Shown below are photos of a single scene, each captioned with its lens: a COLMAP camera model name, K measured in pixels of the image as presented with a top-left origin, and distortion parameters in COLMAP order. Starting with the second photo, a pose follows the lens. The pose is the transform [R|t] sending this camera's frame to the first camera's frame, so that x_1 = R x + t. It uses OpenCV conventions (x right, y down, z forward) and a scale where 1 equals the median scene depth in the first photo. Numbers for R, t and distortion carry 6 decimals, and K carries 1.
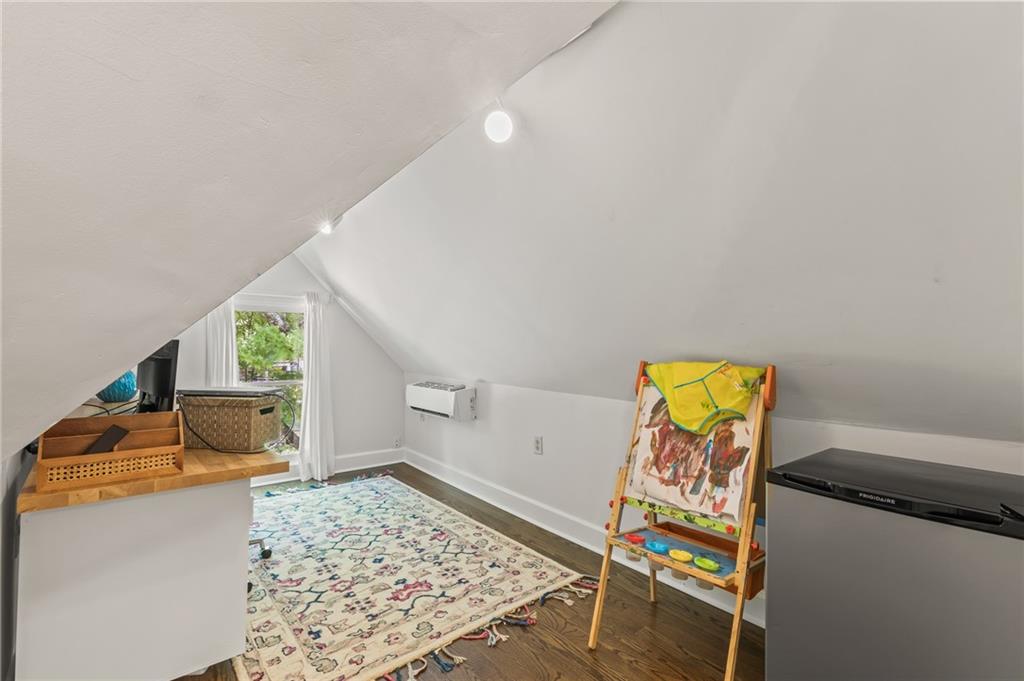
lens RADIAL K [[462.1, 0, 515.6], [0, 462.1, 344.0], [0, 0, 1]] dist [0.005955, 0.000251]
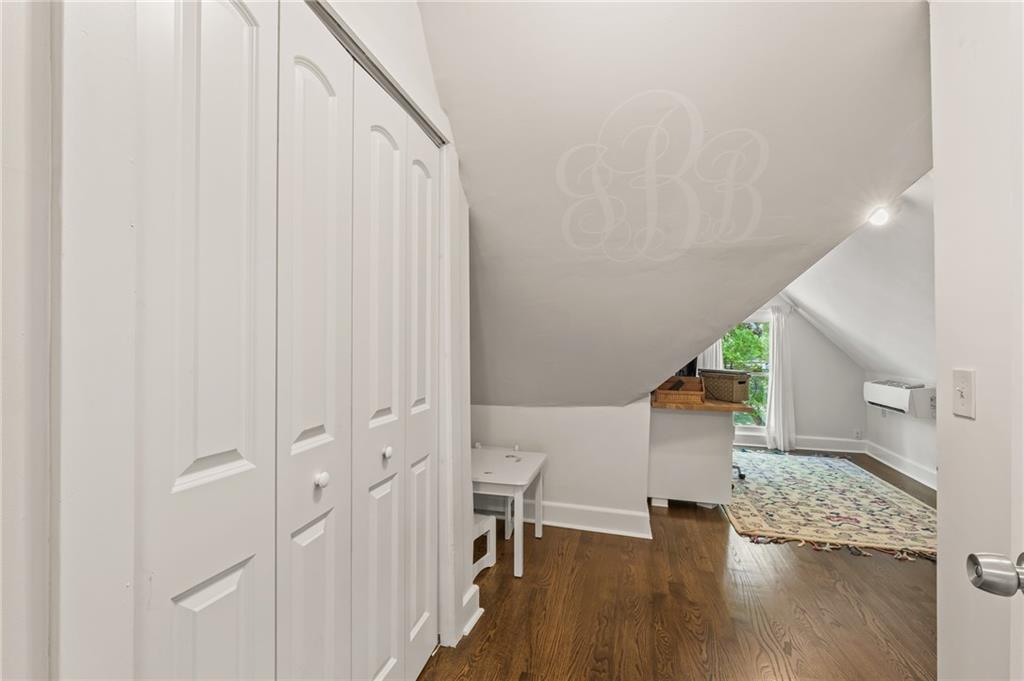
lens RADIAL K [[462.1, 0, 515.3], [0, 462.1, 342.9], [0, 0, 1]] dist [0.005955, 0.000251]
pose [[0.581600, -0.001175, -0.813474, 0.294897], [-0.001061, 0.999997, -0.002202, -0.004878], [0.813474, 0.002144, 0.581597, -0.543121]]
